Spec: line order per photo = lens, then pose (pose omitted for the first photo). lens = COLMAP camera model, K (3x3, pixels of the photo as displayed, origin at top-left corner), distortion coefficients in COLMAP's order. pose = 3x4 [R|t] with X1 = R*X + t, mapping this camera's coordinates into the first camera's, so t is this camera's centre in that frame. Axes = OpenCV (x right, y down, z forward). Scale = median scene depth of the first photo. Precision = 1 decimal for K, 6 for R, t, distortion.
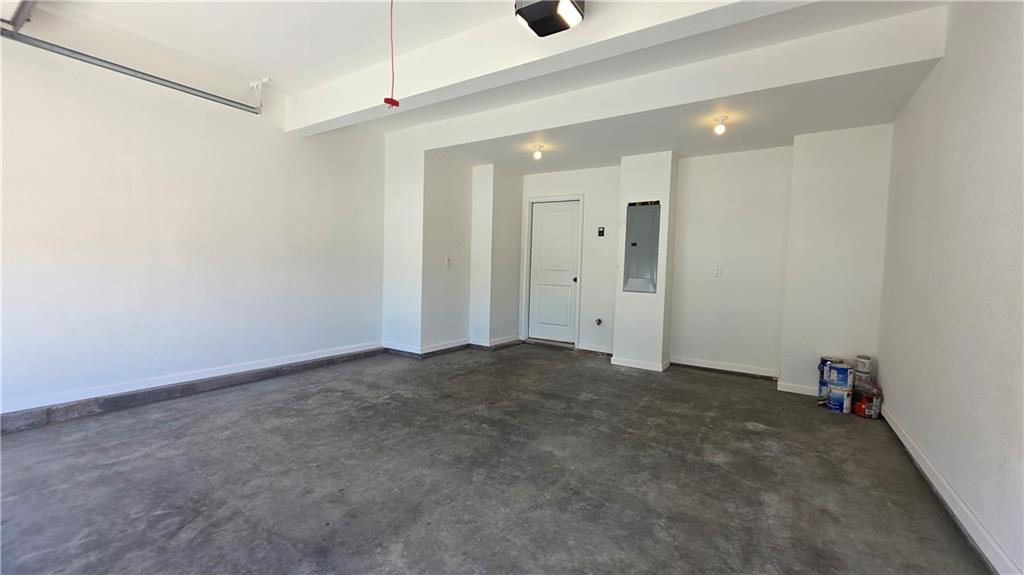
lens RADIAL K [[409.5, 0, 514.3], [0, 409.5, 285.4], [0, 0, 1]] dist [0.000949, -0.000538]
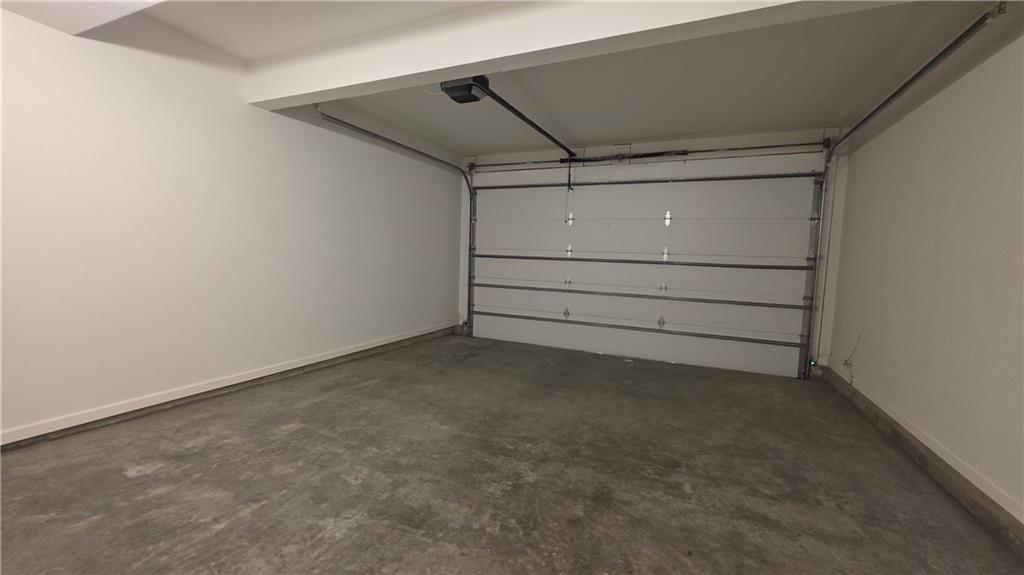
lens RADIAL K [[409.5, 0, 514.3], [0, 409.5, 285.4], [0, 0, 1]] dist [0.000949, -0.000538]
pose [[-0.985745, -0.051610, -0.160134, 0.077988], [-0.069758, 0.991496, 0.109860, -0.104077], [0.153102, 0.119464, -0.980963, 1.789577]]
